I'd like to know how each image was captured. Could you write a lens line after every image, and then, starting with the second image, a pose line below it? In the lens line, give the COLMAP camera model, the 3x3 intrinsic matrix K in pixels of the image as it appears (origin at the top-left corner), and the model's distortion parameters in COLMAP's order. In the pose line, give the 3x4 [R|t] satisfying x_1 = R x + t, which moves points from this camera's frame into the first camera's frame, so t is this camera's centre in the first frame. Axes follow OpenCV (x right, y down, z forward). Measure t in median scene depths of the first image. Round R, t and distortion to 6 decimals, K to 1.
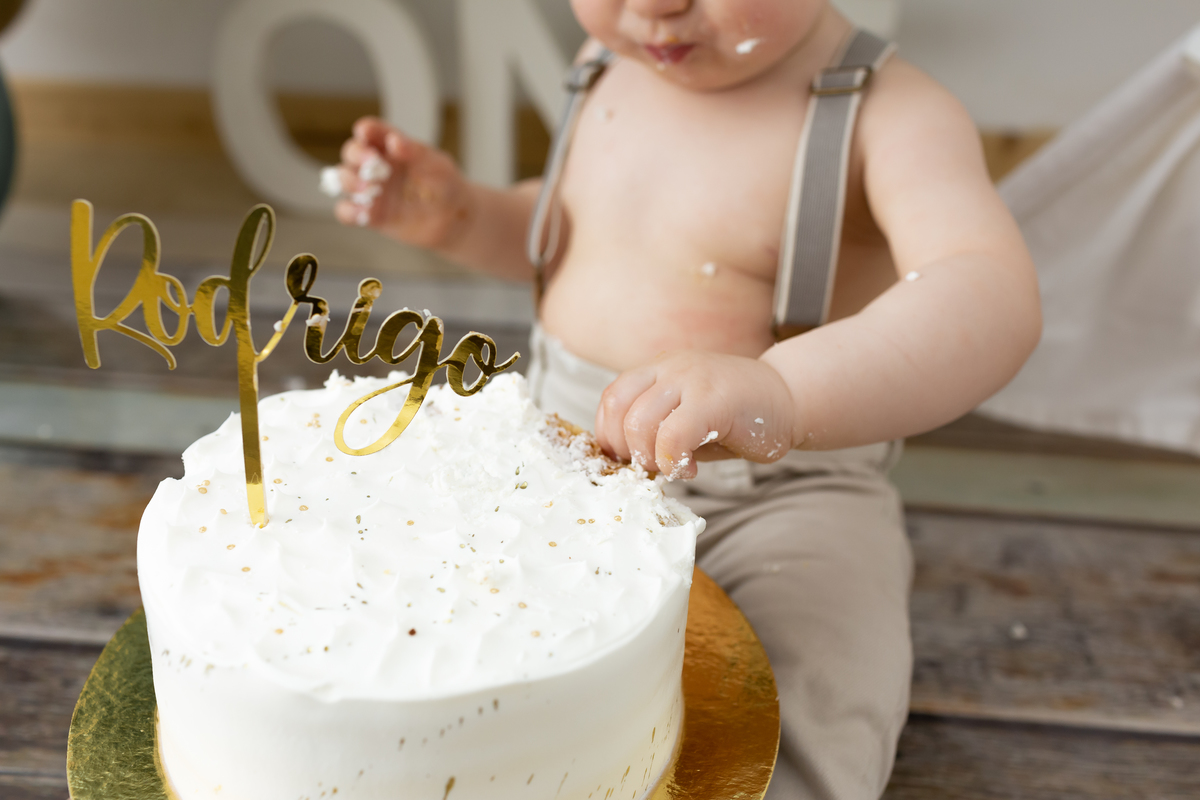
lens RADIAL K [[1161.8, 0, 601.8], [0, 1161.8, 403.5], [0, 0, 1]] dist [0.000706, 0.010478]
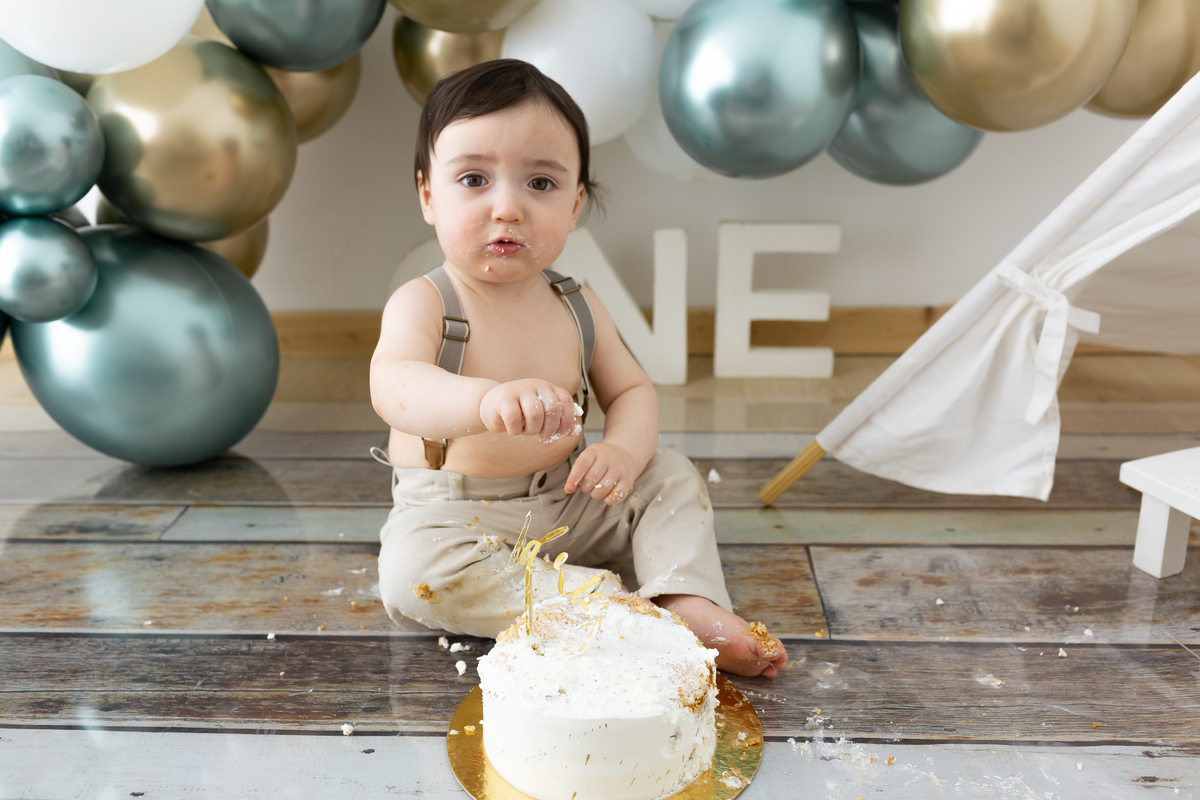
lens RADIAL K [[1265.0, 0, 602.6], [0, 1265.0, 397.9], [0, 0, 1]] dist [0.126623, 0.000000]
pose [[0.997838, -0.060013, 0.026791, -0.187487], [0.063452, 0.985905, -0.154807, 0.162563], [-0.017123, 0.156172, 0.987581, -0.971674]]
